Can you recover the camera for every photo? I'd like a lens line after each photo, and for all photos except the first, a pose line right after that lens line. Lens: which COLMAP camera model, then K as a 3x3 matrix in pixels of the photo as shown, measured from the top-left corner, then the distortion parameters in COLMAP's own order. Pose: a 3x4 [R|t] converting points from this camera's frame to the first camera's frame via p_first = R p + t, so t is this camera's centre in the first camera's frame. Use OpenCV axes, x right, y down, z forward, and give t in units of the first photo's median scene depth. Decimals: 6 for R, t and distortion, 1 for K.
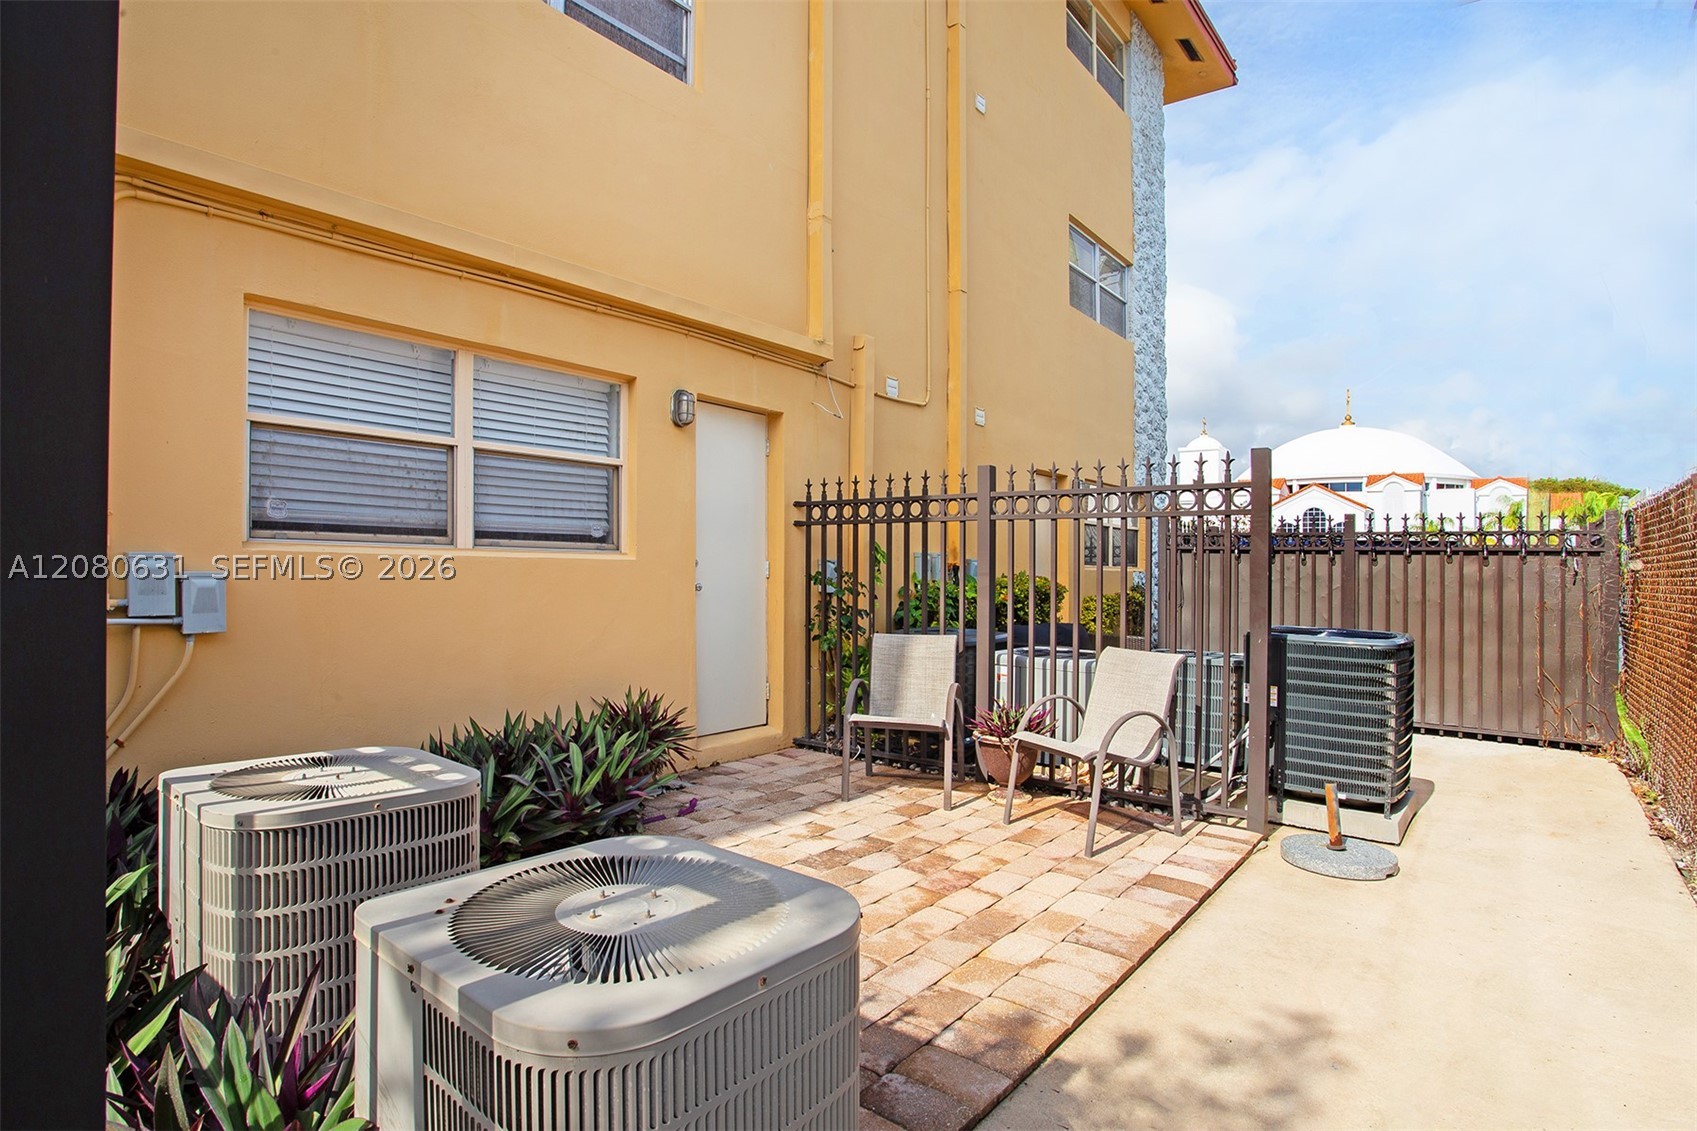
lens RADIAL K [[891.1, 0, 848.5], [0, 891.1, 565.5], [0, 0, 1]] dist [-0.060021, -0.021633]
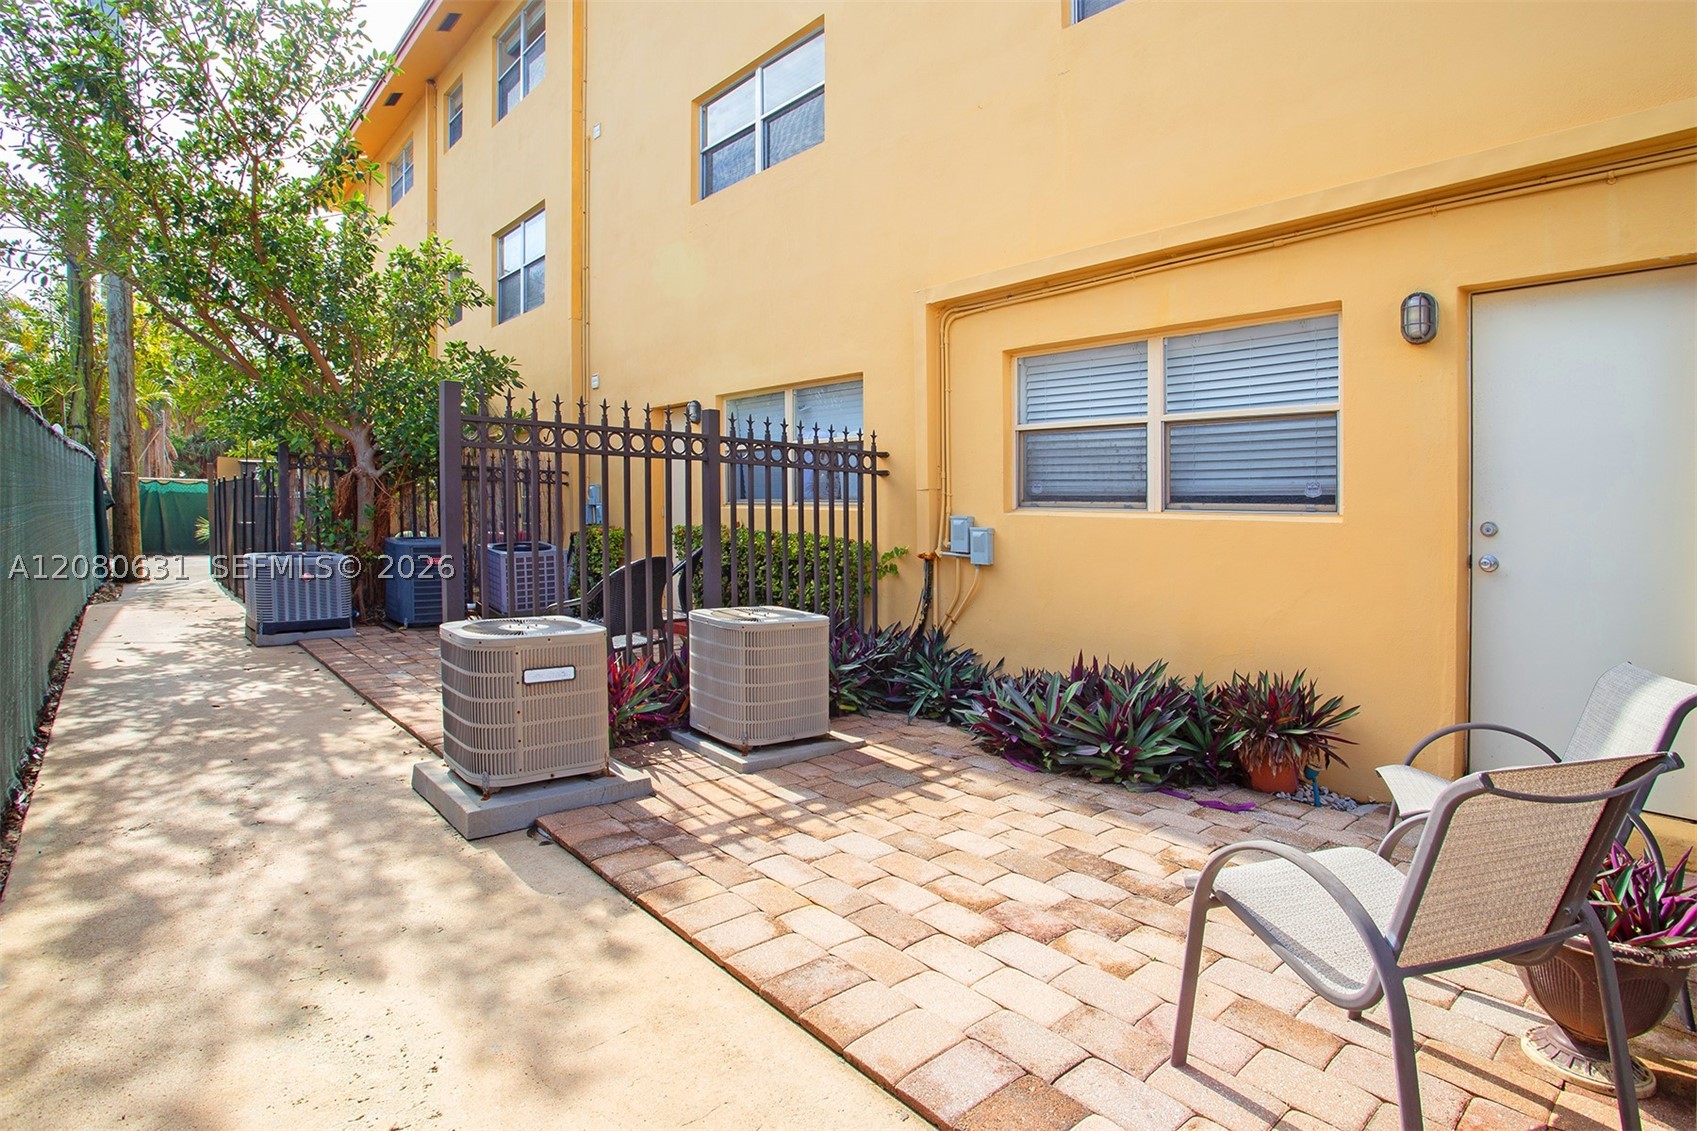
lens RADIAL K [[838.3, 0, 842.1], [0, 838.3, 588.9], [0, 0, 1]] dist [-0.052120, 0.000307]
pose [[-0.180267, 0.059934, -0.981790, 0.703722], [-0.028924, 0.997387, 0.066197, 0.020606], [0.983192, 0.040330, -0.178062, 0.804679]]
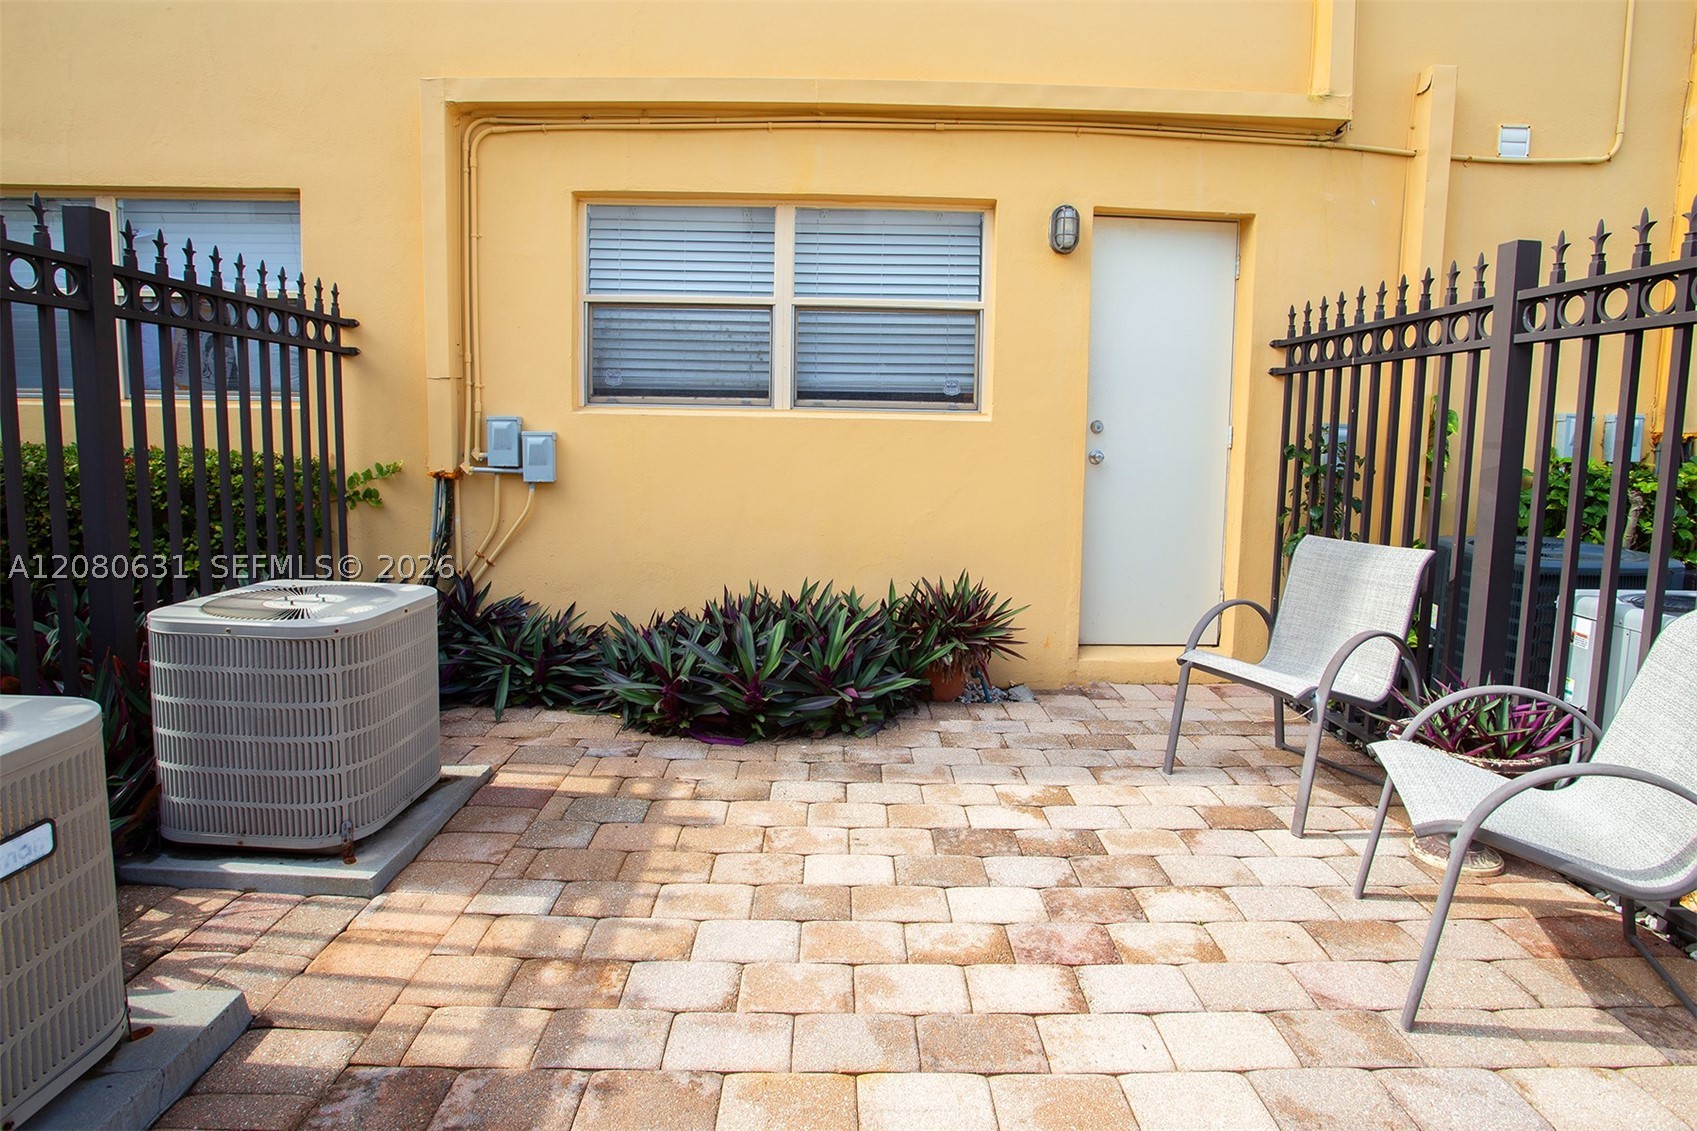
lens RADIAL K [[874.6, 0, 858.5], [0, 874.6, 522.9], [0, 0, 1]] dist [-0.092137, 0.048318]
pose [[0.626624, 0.078854, -0.775322, 0.385030], [-0.006413, 0.995356, 0.096050, 0.012363], [0.779295, -0.055216, 0.624220, 0.455123]]
